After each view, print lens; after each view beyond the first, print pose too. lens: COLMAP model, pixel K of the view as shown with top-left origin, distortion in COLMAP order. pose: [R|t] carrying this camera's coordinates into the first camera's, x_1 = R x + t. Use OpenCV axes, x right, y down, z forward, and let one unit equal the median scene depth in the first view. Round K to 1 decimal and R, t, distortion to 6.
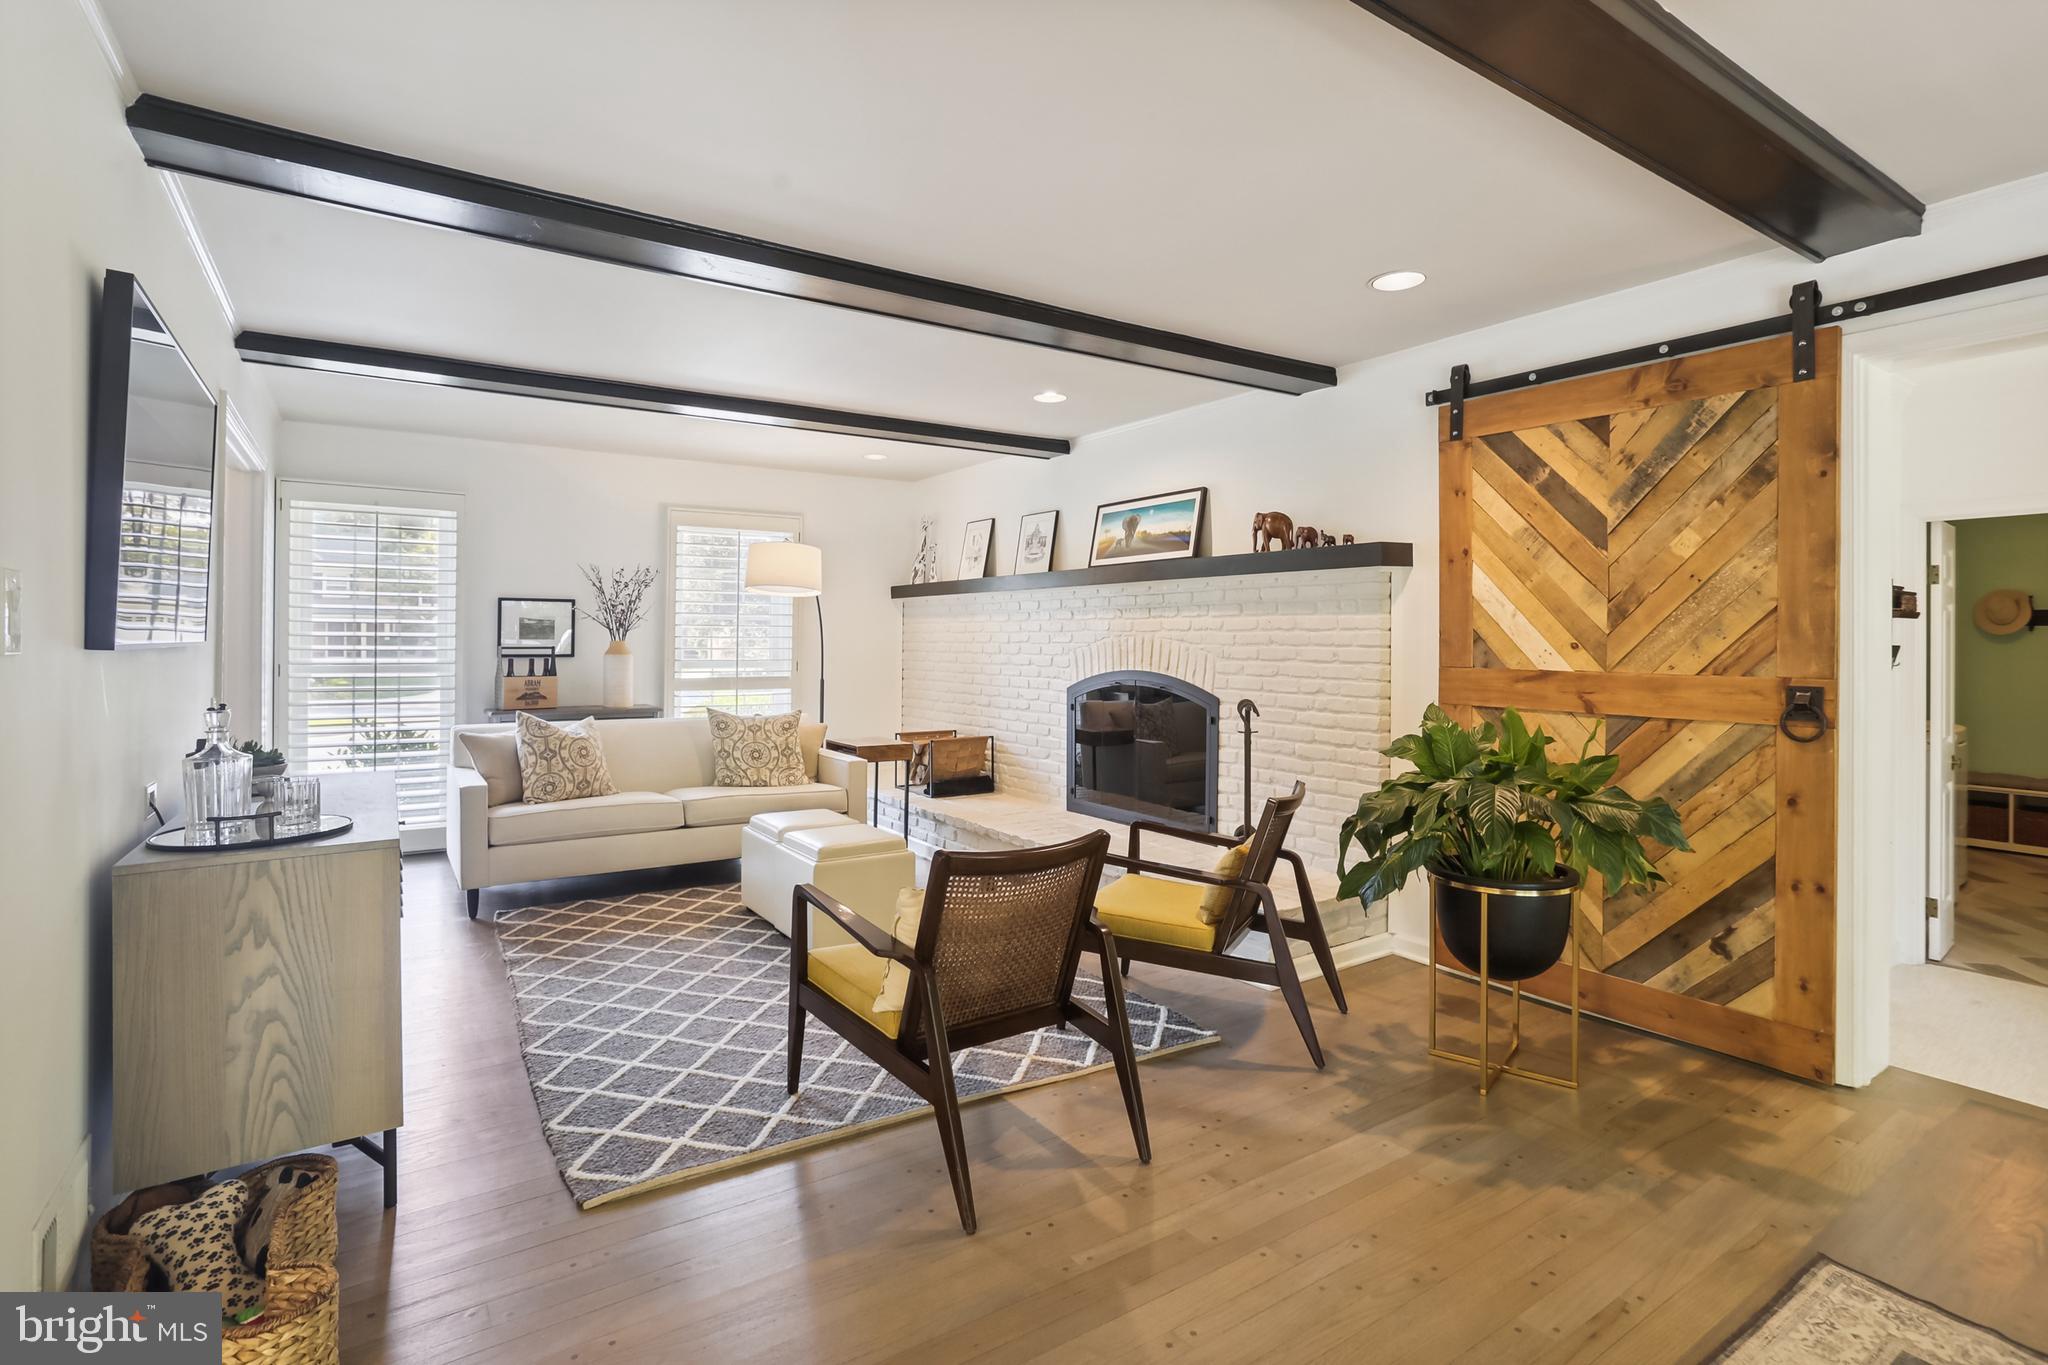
lens RADIAL K [[982.7, 0, 1029.5], [0, 982.7, 633.8], [0, 0, 1]] dist [-0.061359, 0.039570]
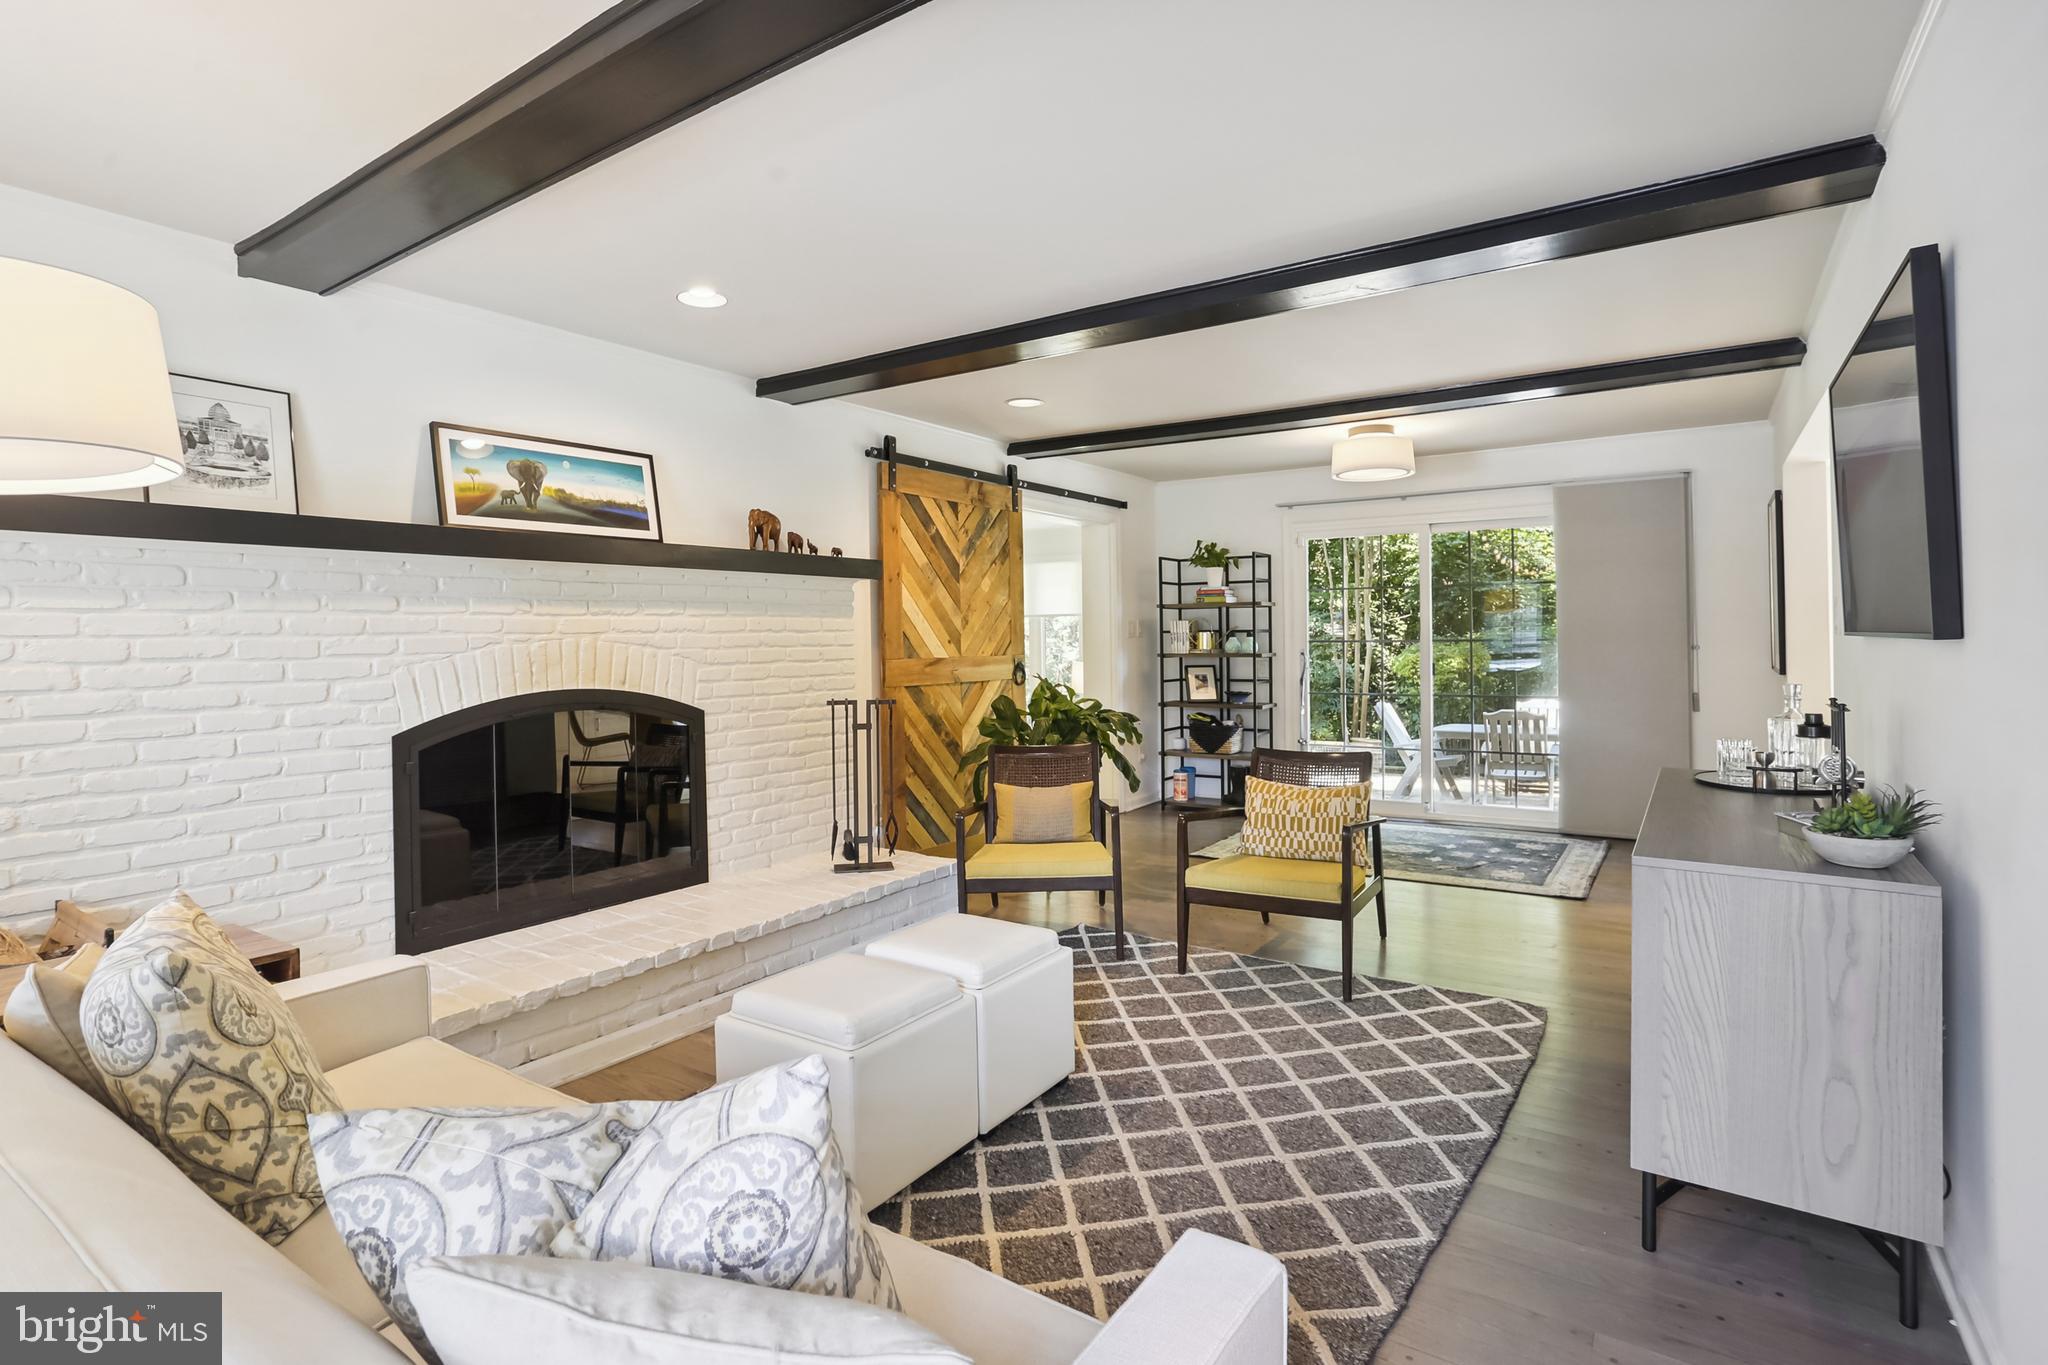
lens RADIAL K [[1008.8, 0, 1026.7], [0, 1008.8, 631.3], [0, 0, 1]] dist [-0.074932, 0.042017]
pose [[-0.367702, 0.007026, 0.929917, -0.934583], [0.009840, 0.999945, -0.003664, 0.002727], [-0.929892, 0.007803, -0.367751, 1.350861]]
